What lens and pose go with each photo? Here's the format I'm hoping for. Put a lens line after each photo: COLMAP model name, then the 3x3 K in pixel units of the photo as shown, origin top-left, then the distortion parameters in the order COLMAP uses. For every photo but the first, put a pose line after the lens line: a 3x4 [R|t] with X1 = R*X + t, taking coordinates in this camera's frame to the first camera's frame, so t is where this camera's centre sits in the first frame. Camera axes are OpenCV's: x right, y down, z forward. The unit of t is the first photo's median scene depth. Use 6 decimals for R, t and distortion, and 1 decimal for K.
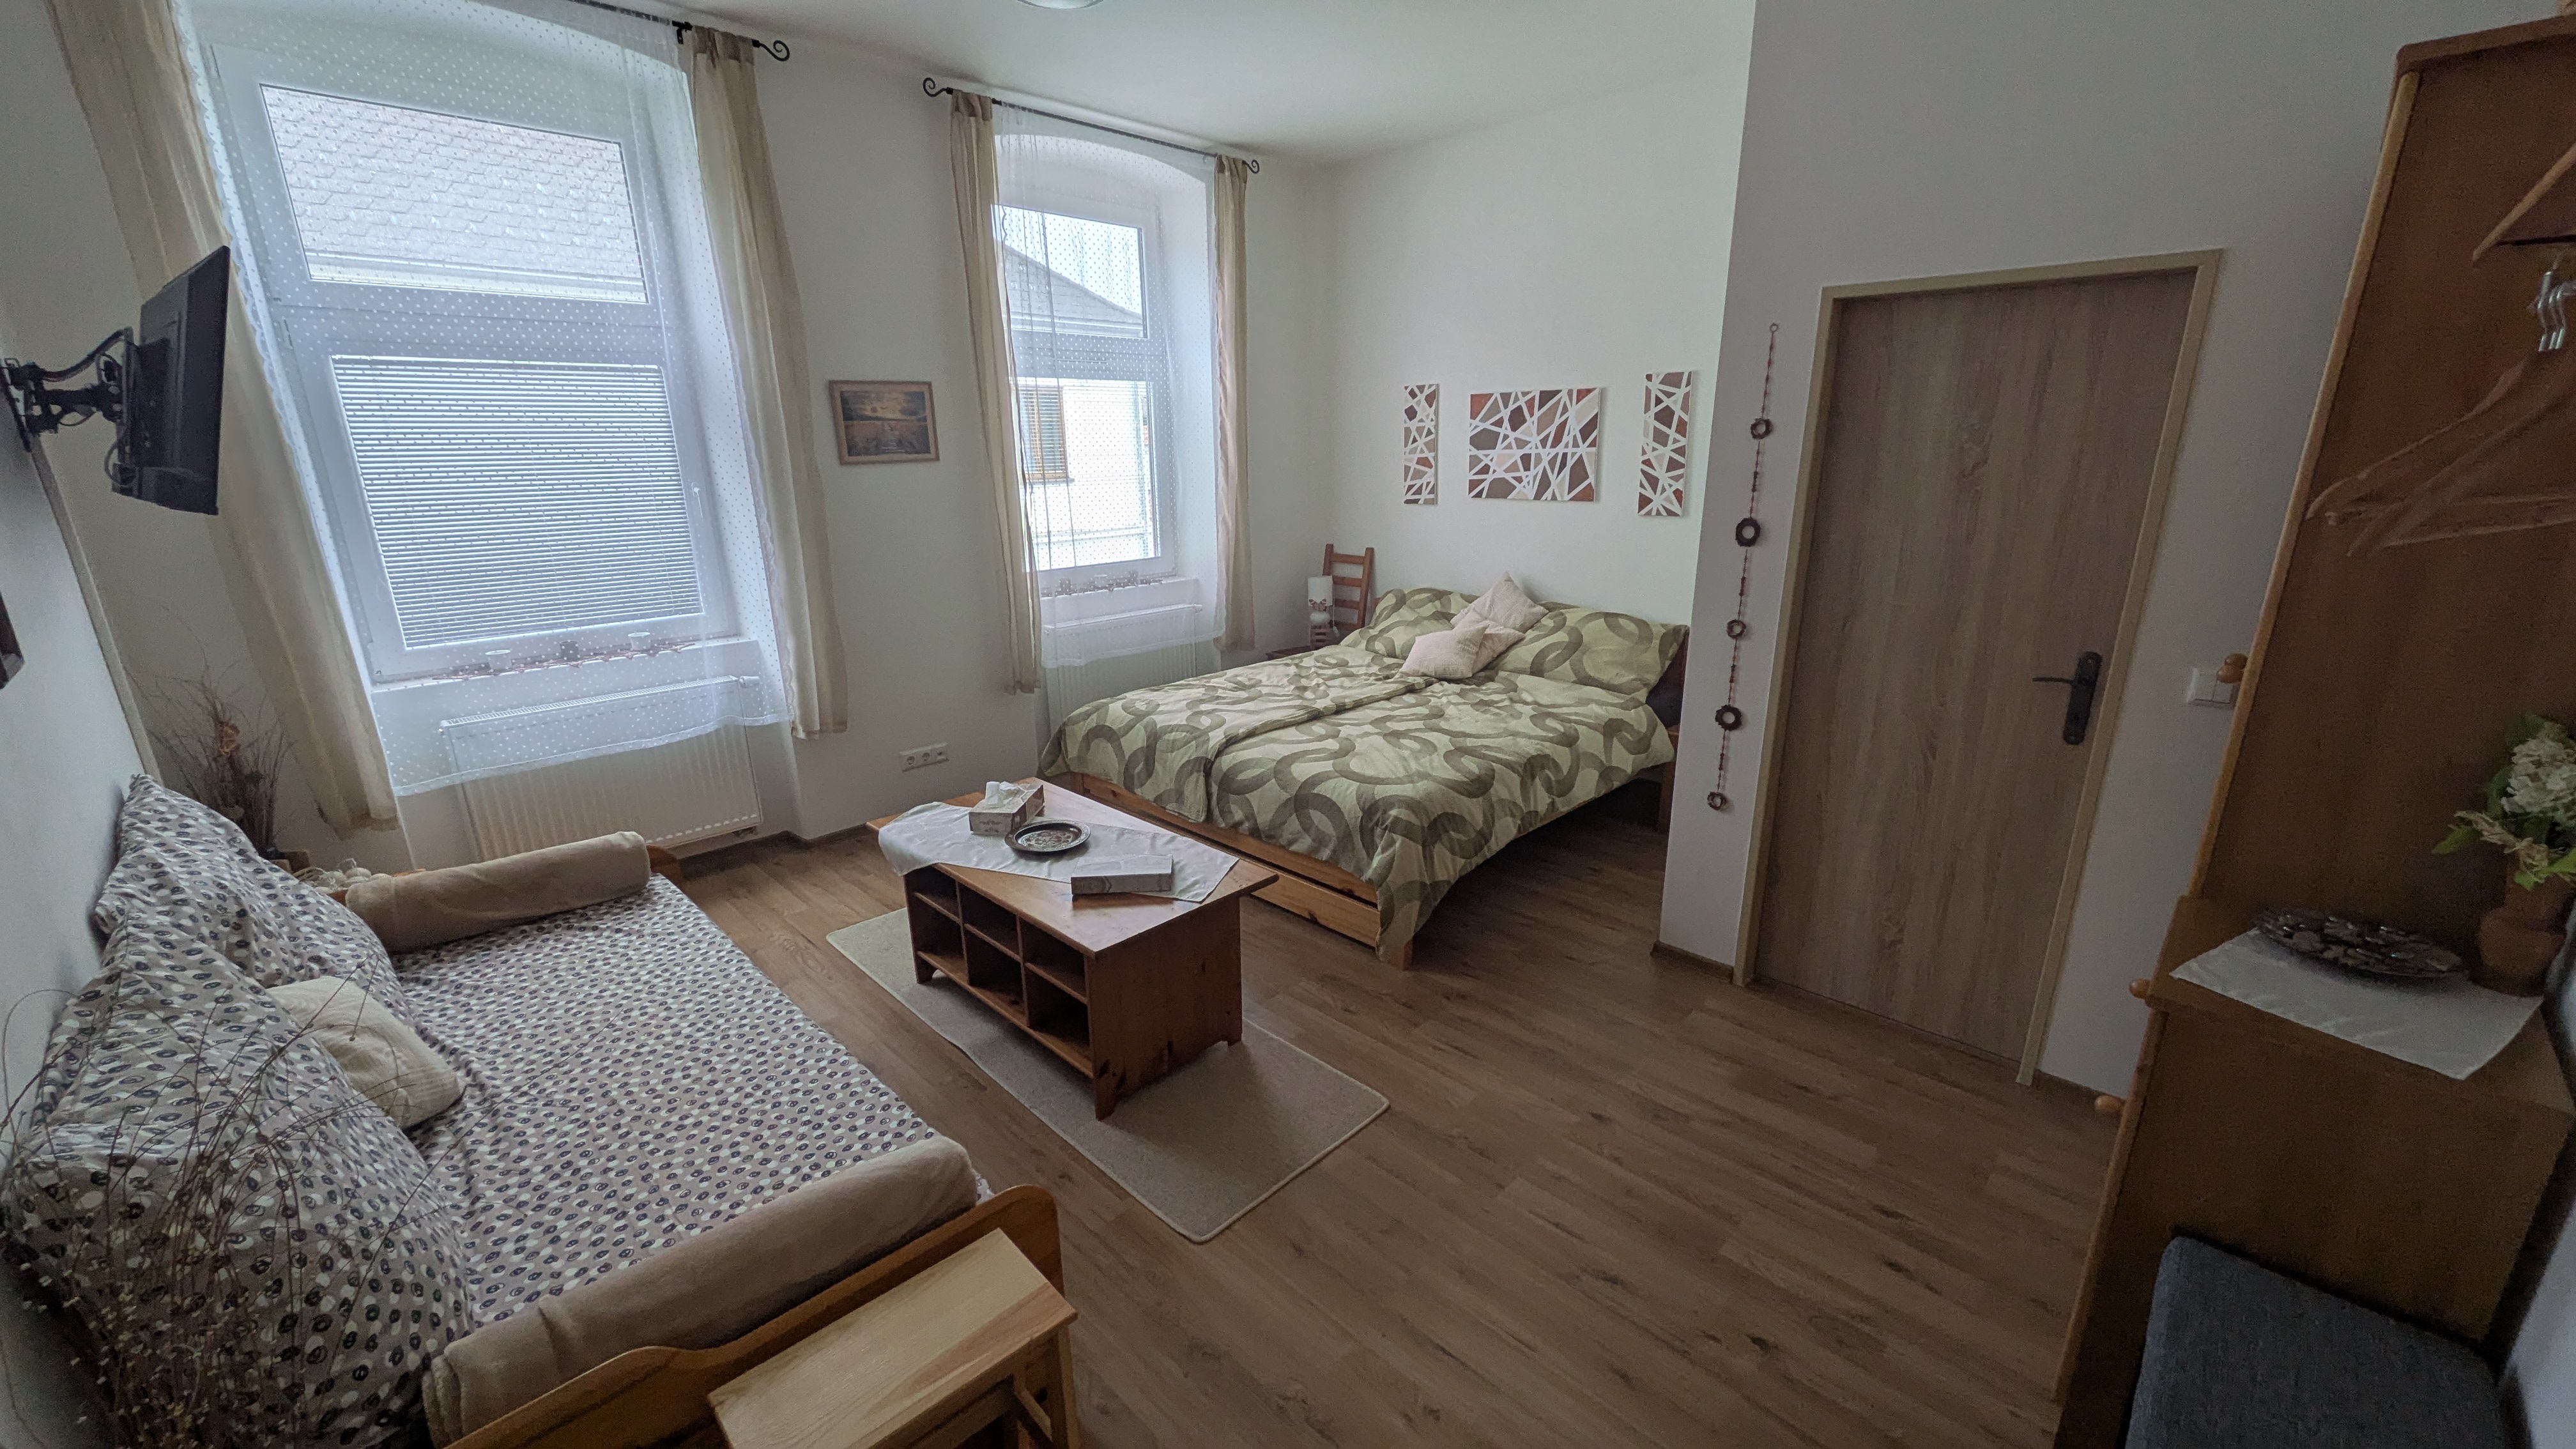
lens RADIAL K [[1000.5, 0, 1290.1], [0, 1000.5, 713.1], [0, 0, 1]] dist [0.005139, -0.000927]
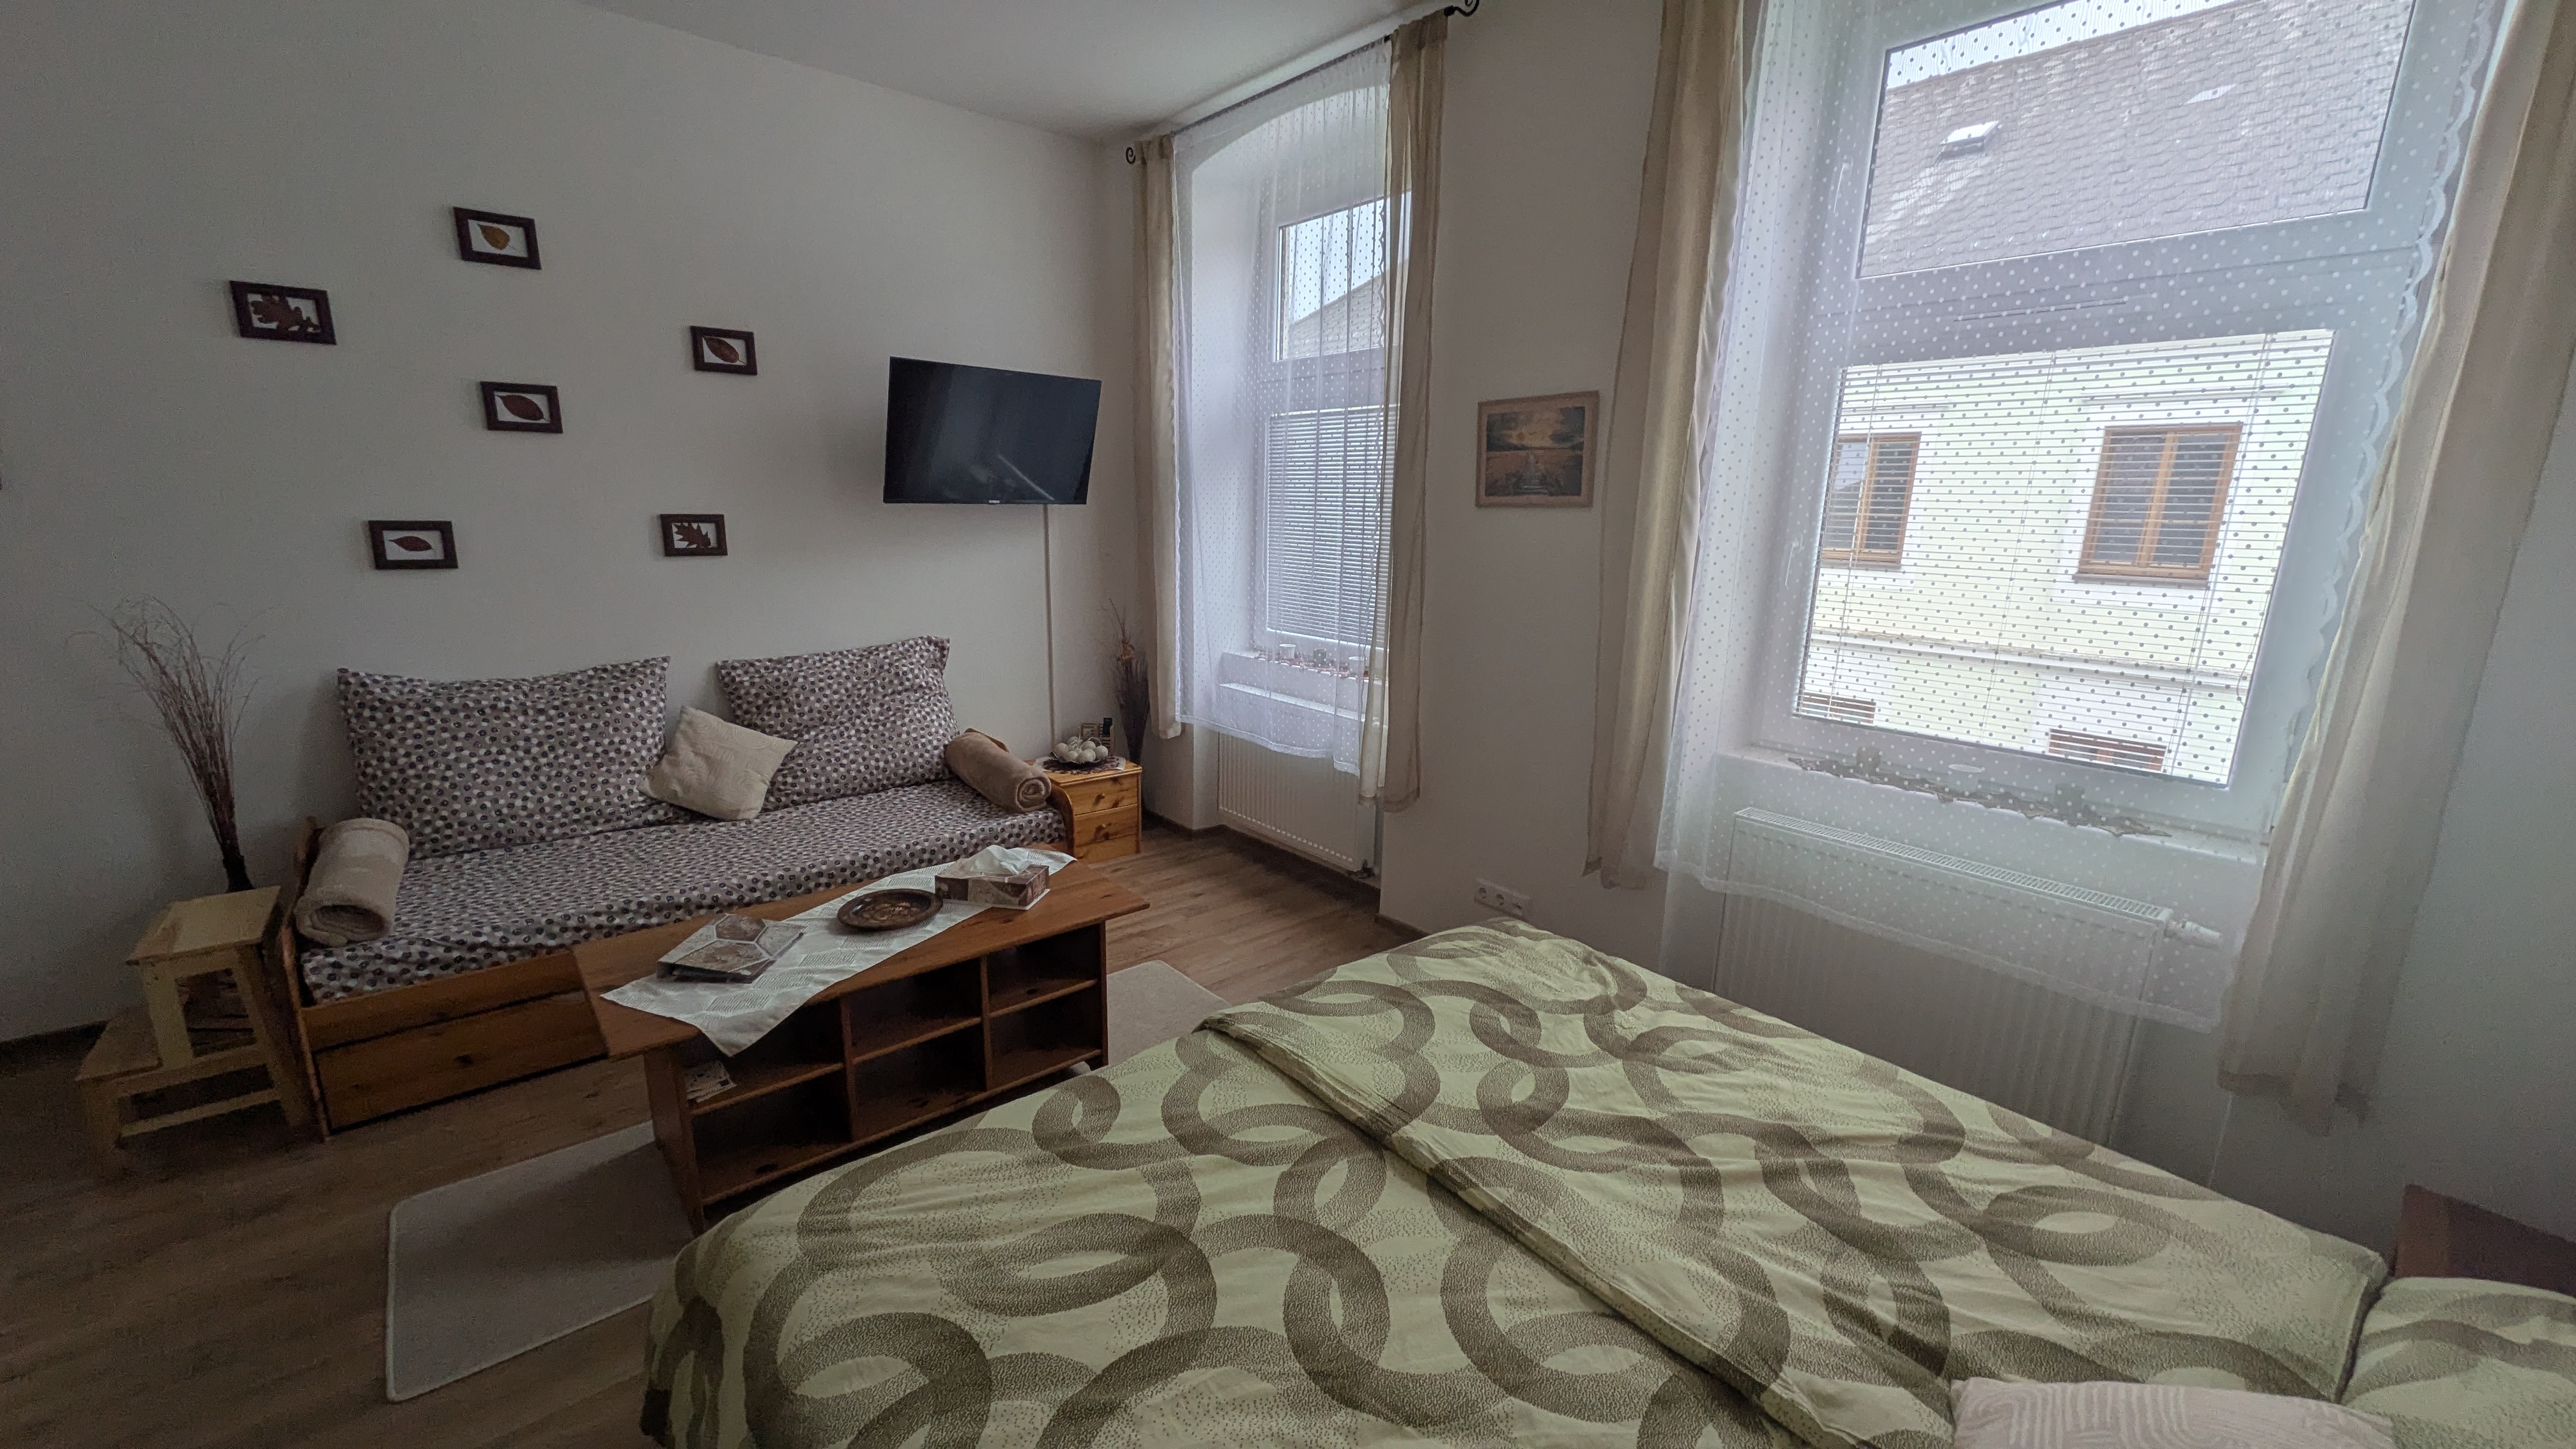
lens RADIAL K [[1000.5, 0, 1295.7], [0, 1000.5, 726.5], [0, 0, 1]] dist [0.005139, -0.000927]
pose [[-0.081426, 0.229083, -0.969995, 0.417125], [-0.286802, 0.926677, 0.242928, -0.260201], [0.954523, 0.297978, -0.009754, 1.009556]]
